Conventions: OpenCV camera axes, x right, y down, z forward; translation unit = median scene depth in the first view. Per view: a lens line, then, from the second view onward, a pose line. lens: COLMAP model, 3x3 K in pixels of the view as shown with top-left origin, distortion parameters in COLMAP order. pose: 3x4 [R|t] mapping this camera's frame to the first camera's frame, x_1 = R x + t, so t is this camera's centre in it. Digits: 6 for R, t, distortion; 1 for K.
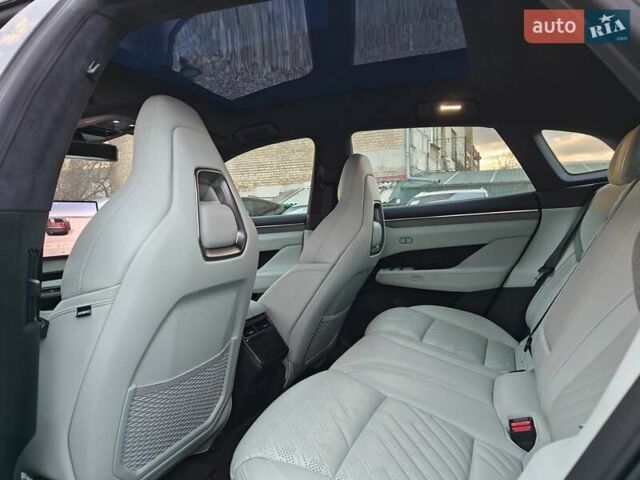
lens RADIAL K [[473.4, 0, 320.0], [0, 473.4, 240.0], [0, 0, 1]] dist [-0.001471, -0.003284]
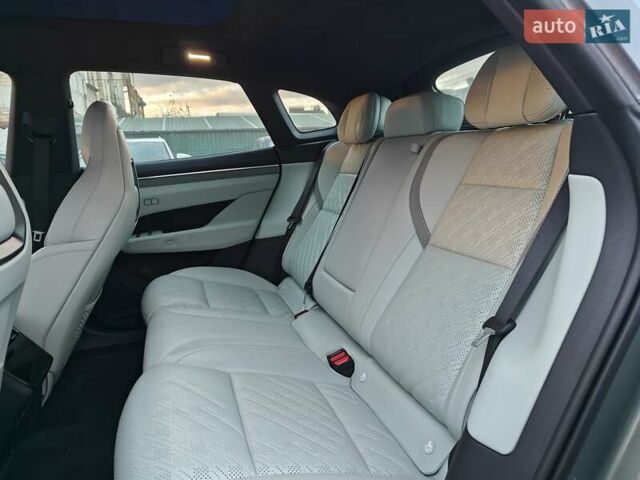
lens RADIAL K [[466.9, 0, 320.0], [0, 466.9, 240.0], [0, 0, 1]] dist [0.006948, 0.002332]
pose [[0.723080, -0.137851, 0.676870, -0.223908], [0.056683, 0.988421, 0.140749, -0.038283], [-0.688435, -0.063406, 0.722521, 0.143435]]
